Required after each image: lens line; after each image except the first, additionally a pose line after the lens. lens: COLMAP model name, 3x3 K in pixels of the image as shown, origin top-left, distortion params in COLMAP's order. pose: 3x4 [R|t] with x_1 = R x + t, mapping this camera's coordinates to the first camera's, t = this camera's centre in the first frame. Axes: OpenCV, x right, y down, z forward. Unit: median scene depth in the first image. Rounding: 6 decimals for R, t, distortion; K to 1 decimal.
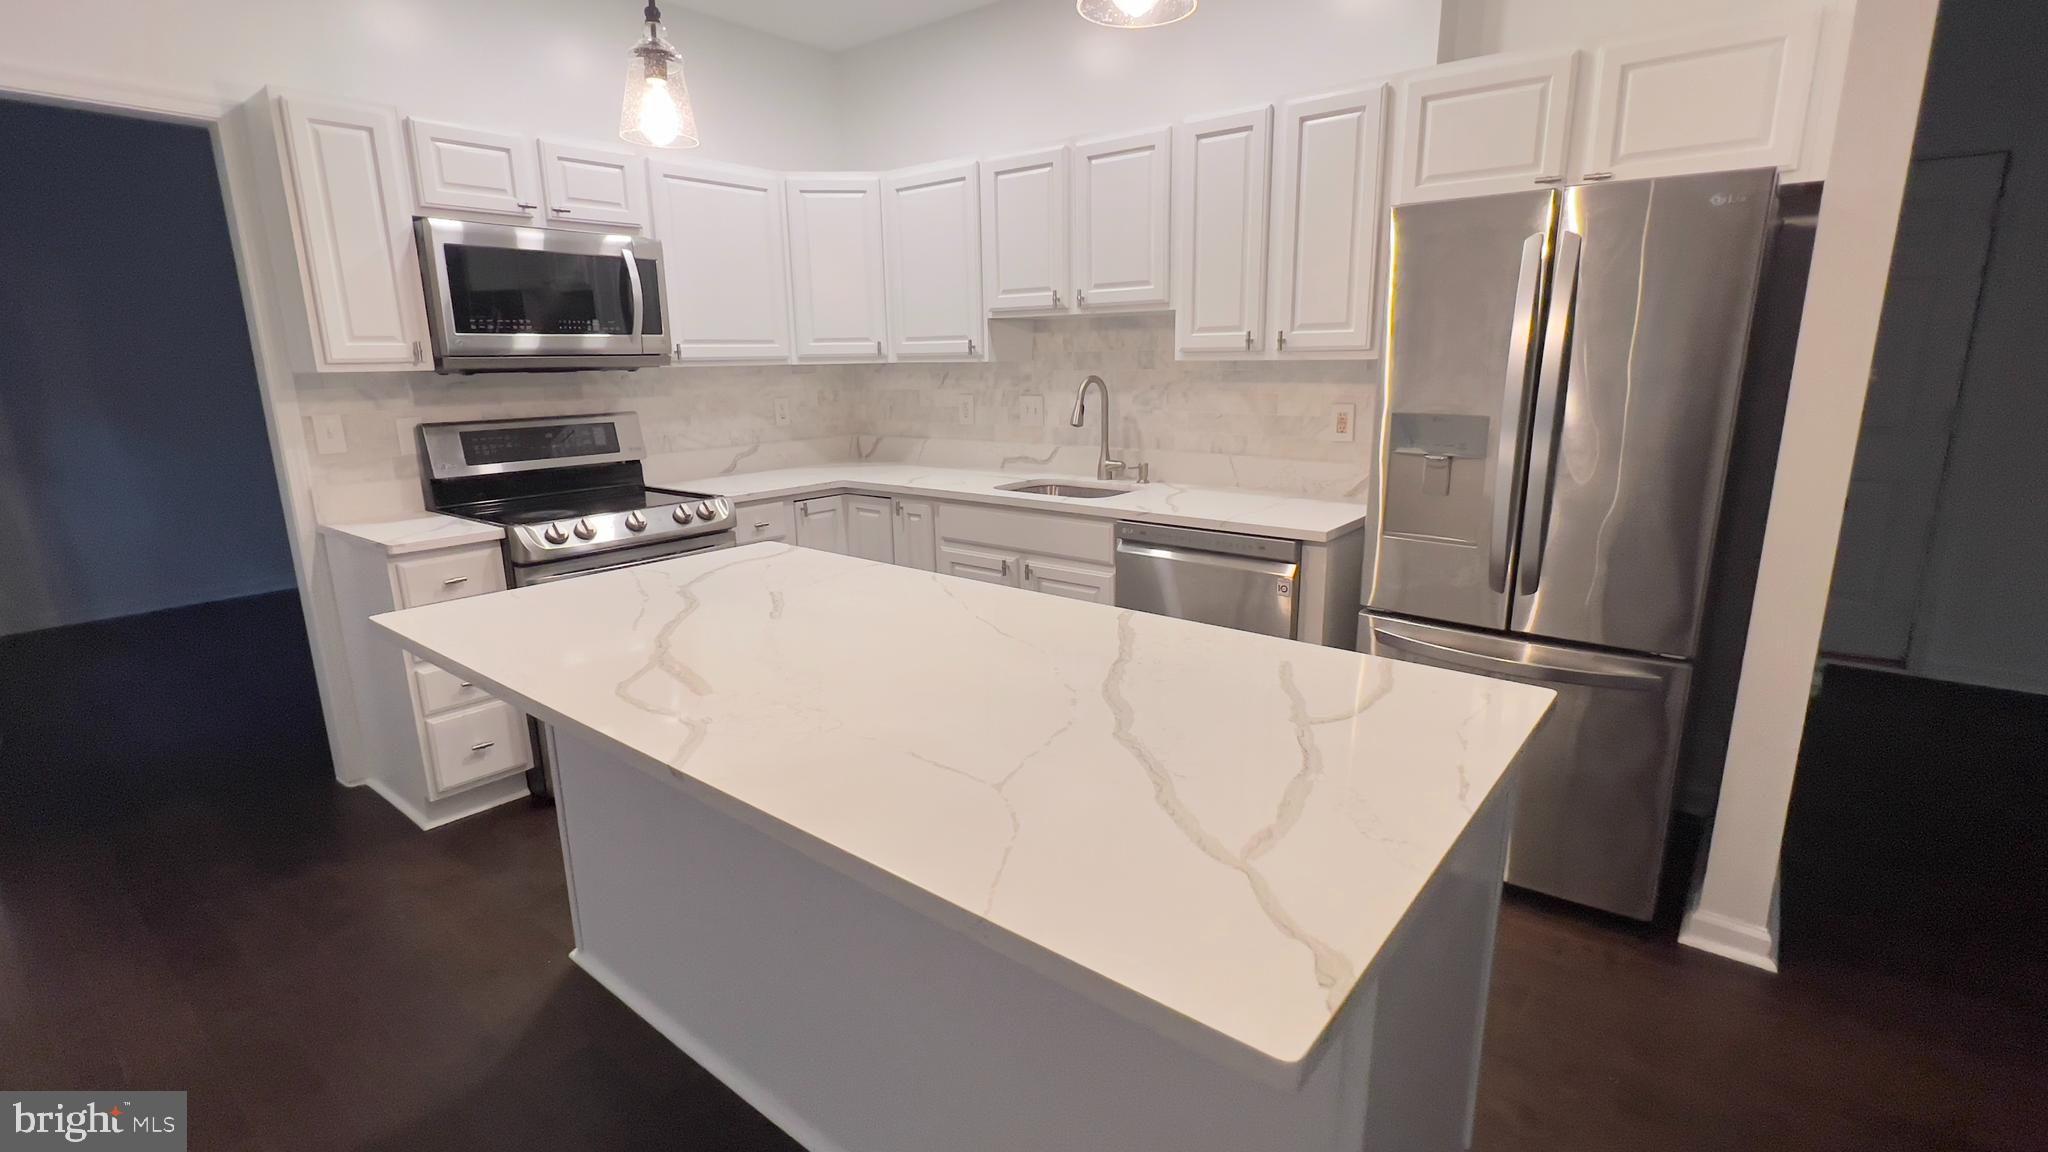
lens RADIAL K [[932.1, 0, 1018.0], [0, 932.1, 581.9], [0, 0, 1]] dist [-0.003738, 0.000632]
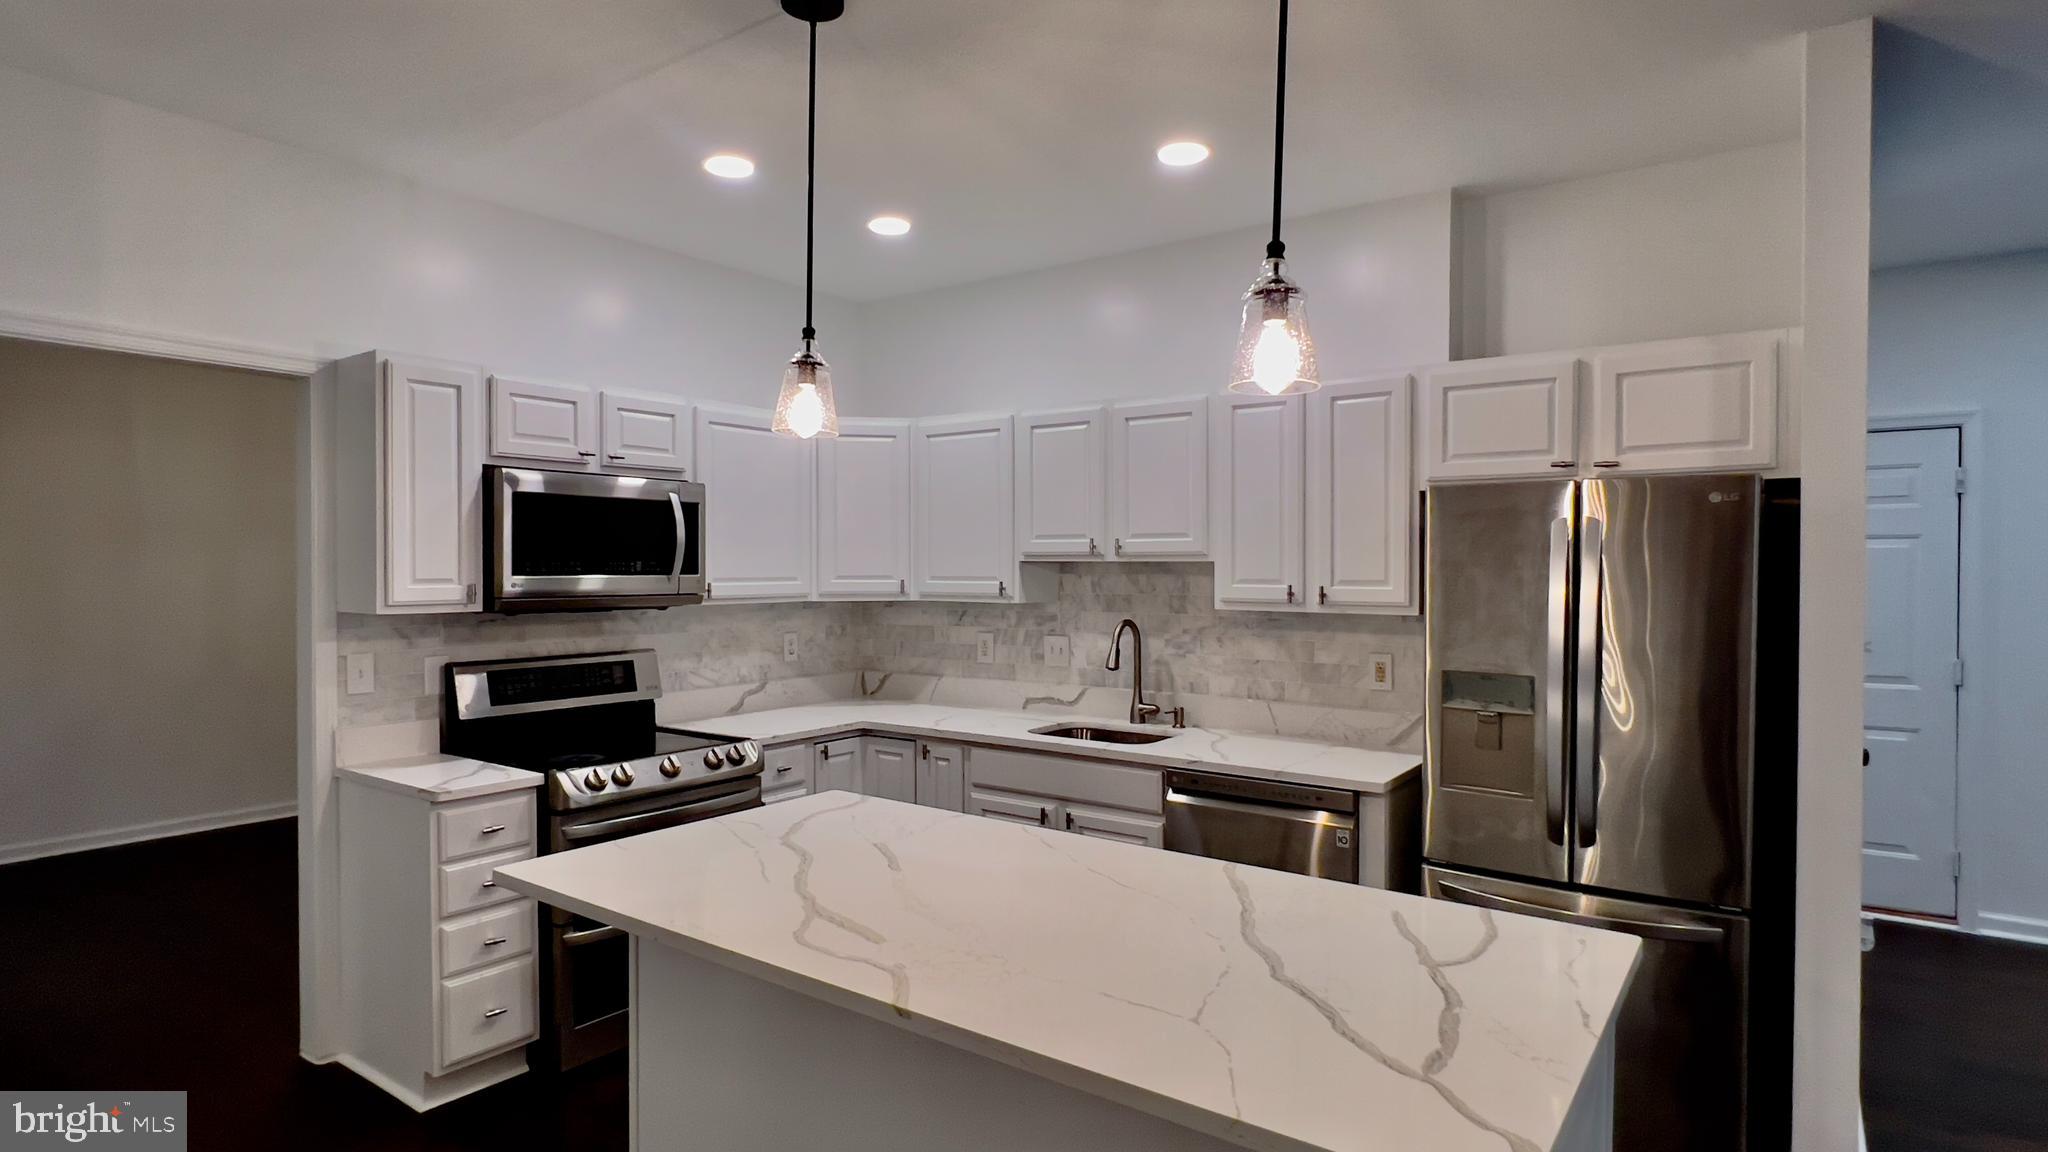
lens RADIAL K [[1080.2, 0, 1014.0], [0, 1080.2, 591.4], [0, 0, 1]] dist [0.001729, -0.002636]
pose [[0.998497, 0.014594, 0.052831, -0.115587], [-0.003068, 0.977269, -0.211979, -0.005785], [-0.054724, 0.211498, 0.975845, -0.147073]]
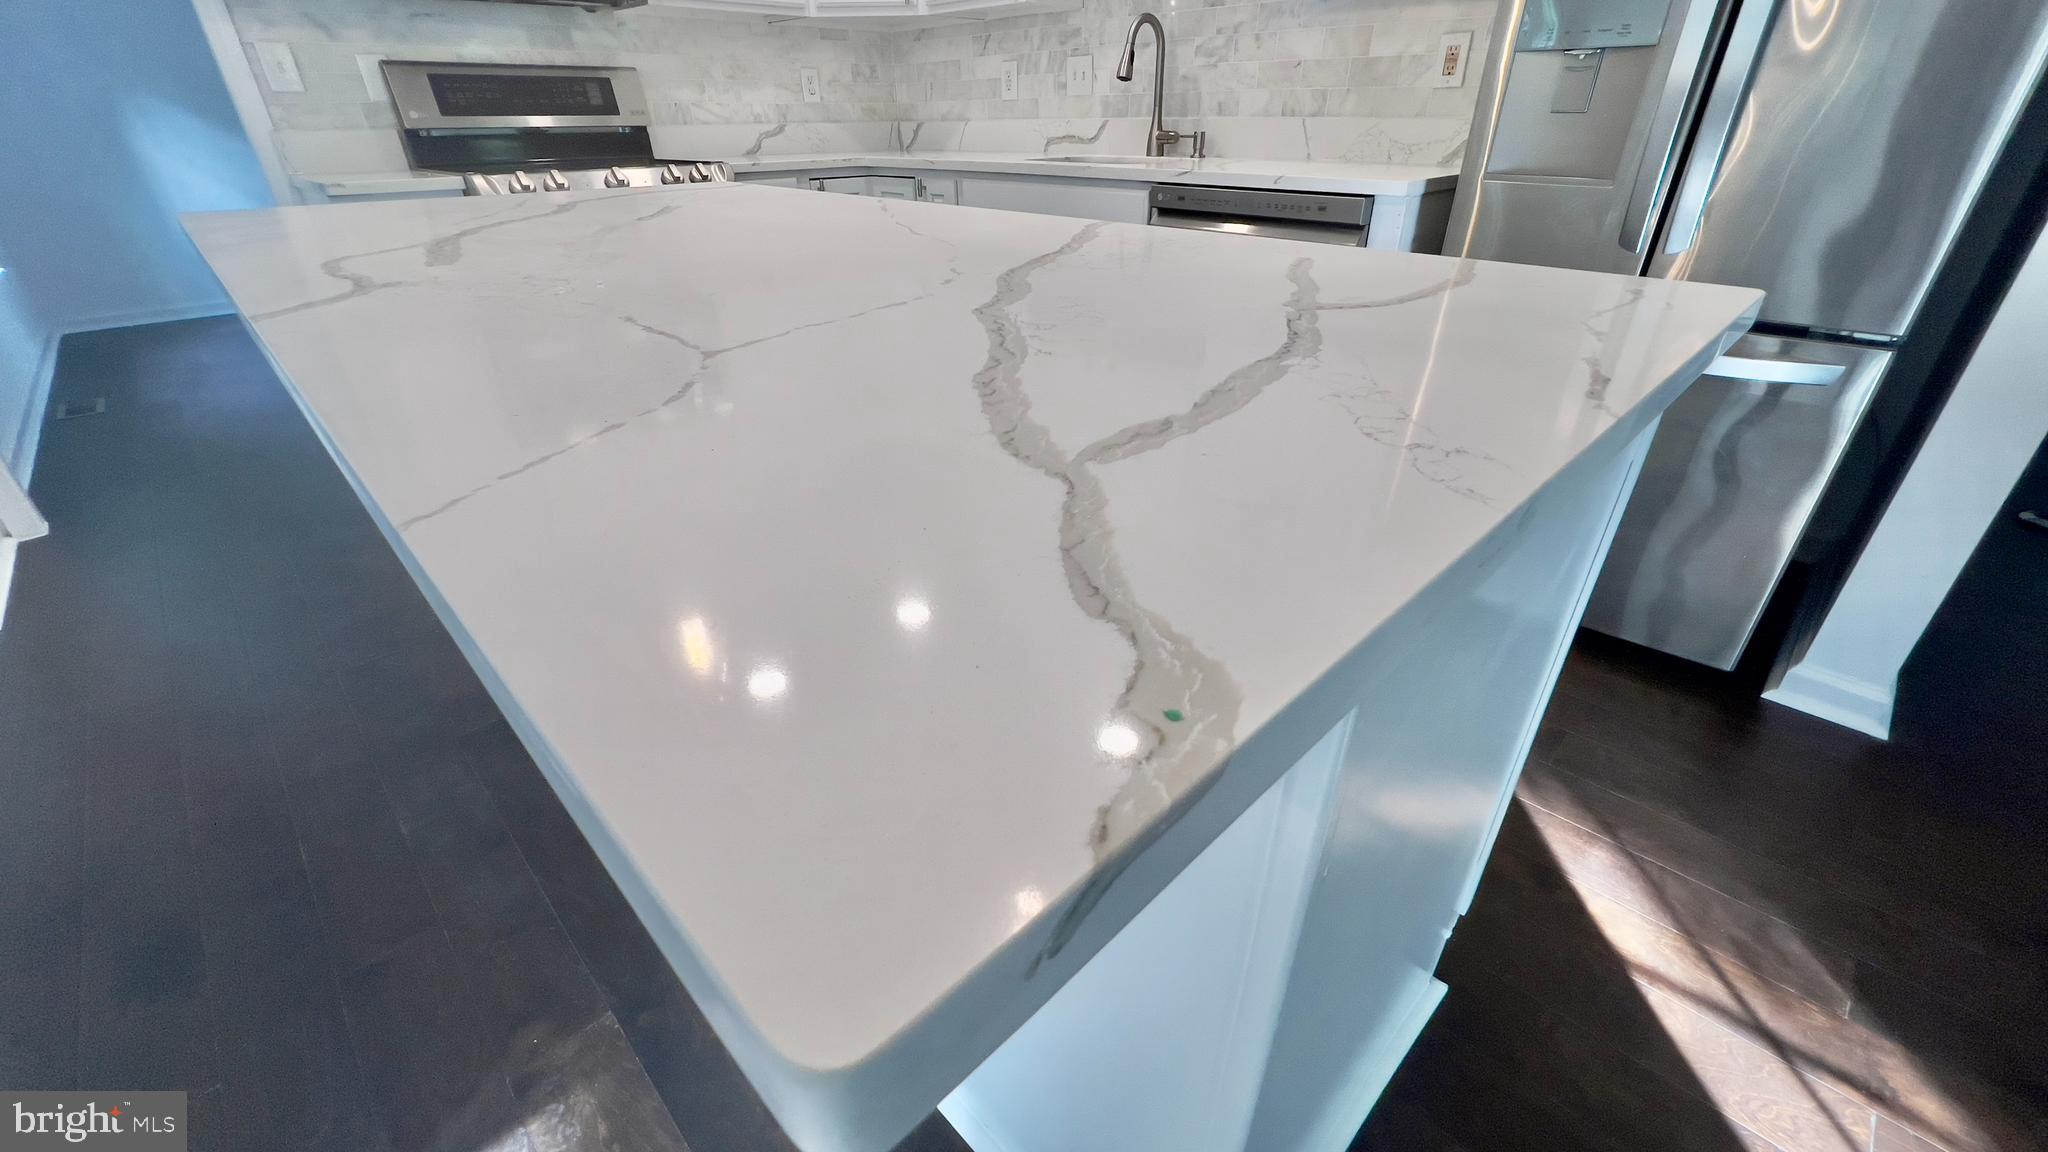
lens RADIAL K [[817.1, 0, 1020.7], [0, 817.1, 572.1], [0, 0, 1]] dist [-0.005392, -0.000261]
pose [[0.993550, 0.060916, -0.095639, 0.077498], [-0.033088, 0.962488, 0.269300, 0.074085], [0.108456, -0.264399, 0.958296, 0.183720]]
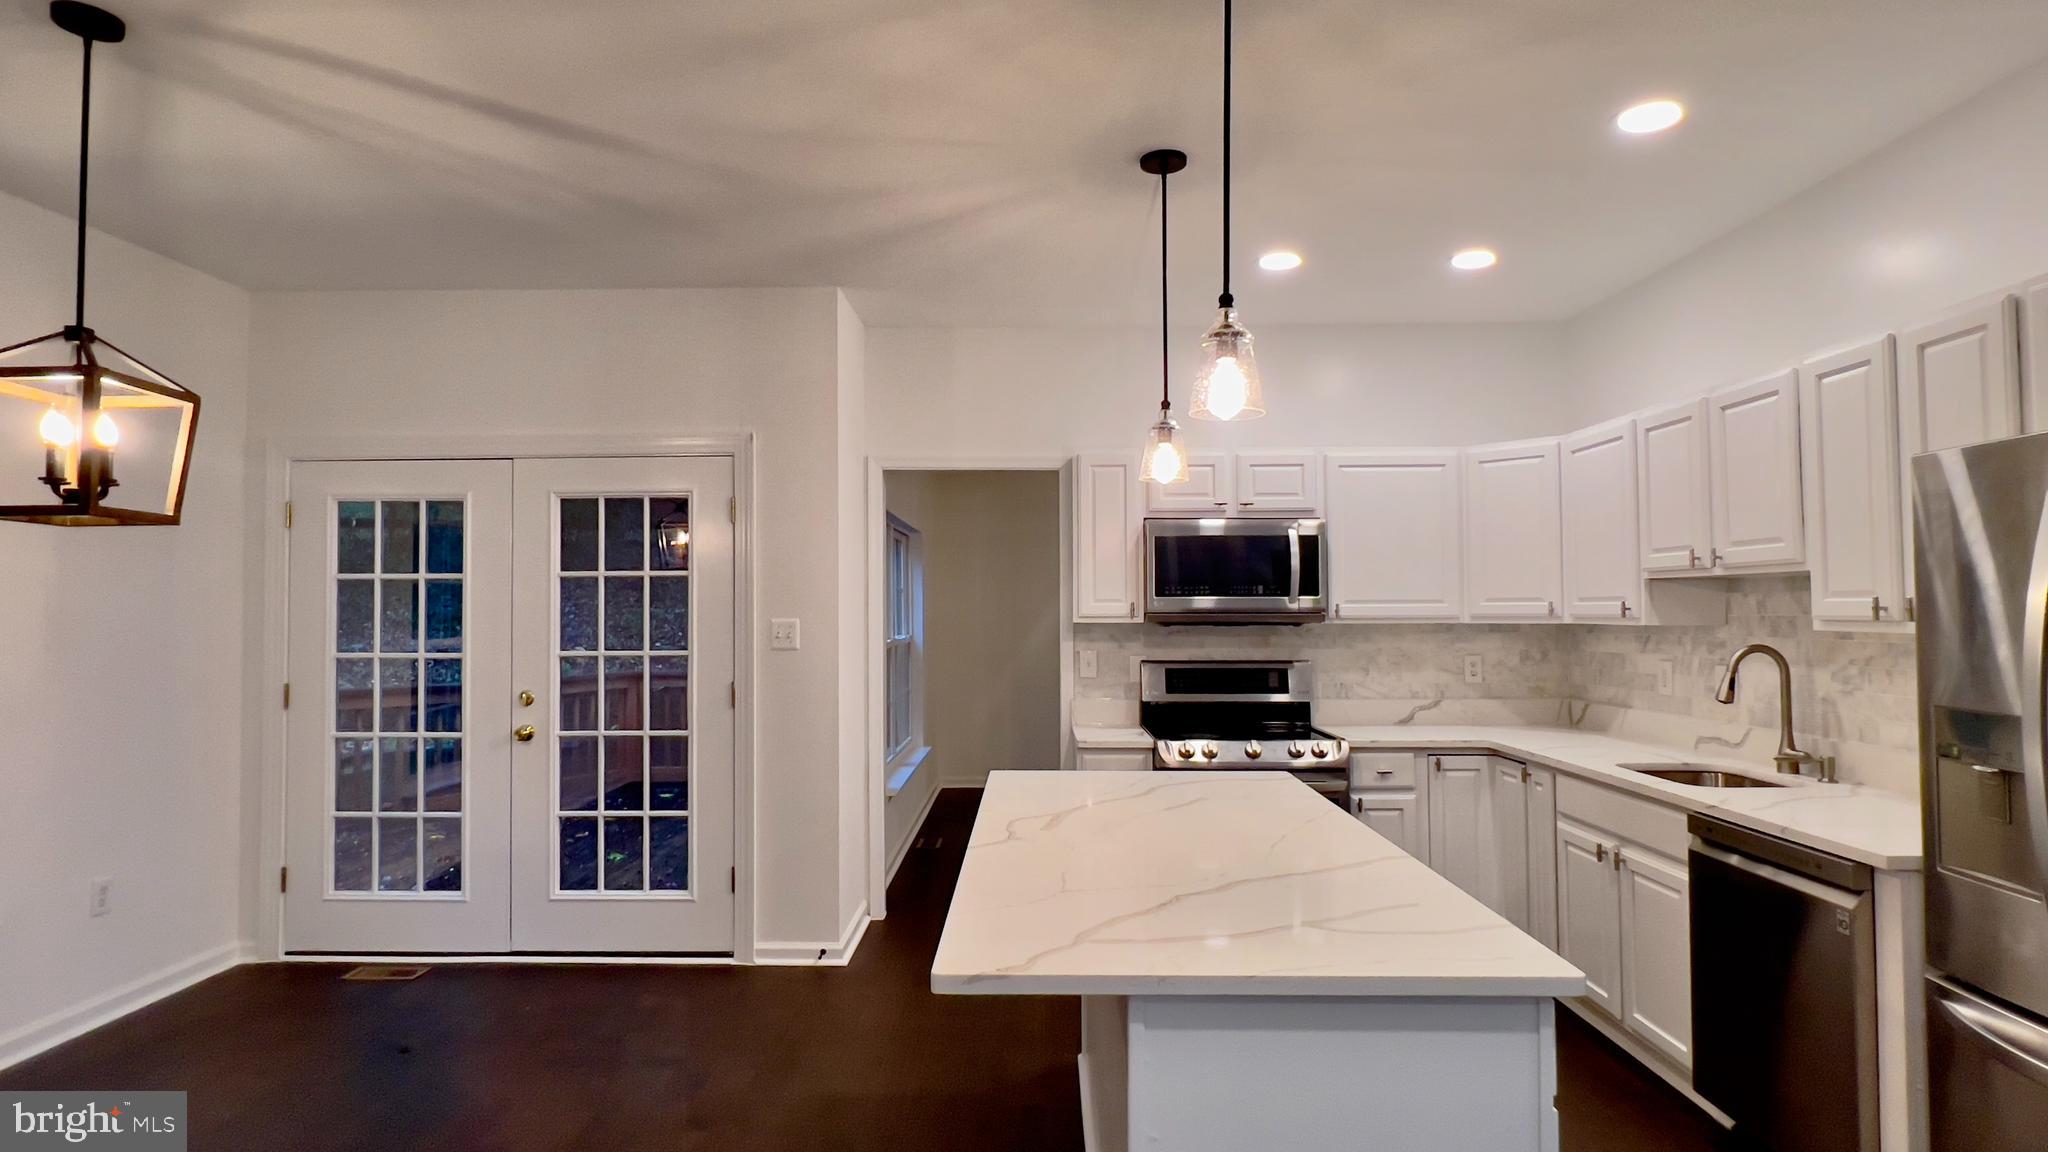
lens RADIAL K [[1080.2, 0, 1019.1], [0, 1080.2, 589.8], [0, 0, 1]] dist [0.001729, -0.002636]
pose [[0.612684, -0.002551, -0.790324, 0.497561], [-0.192349, 0.969445, -0.152244, 0.005312], [0.766564, 0.245295, 0.593472, -0.101893]]
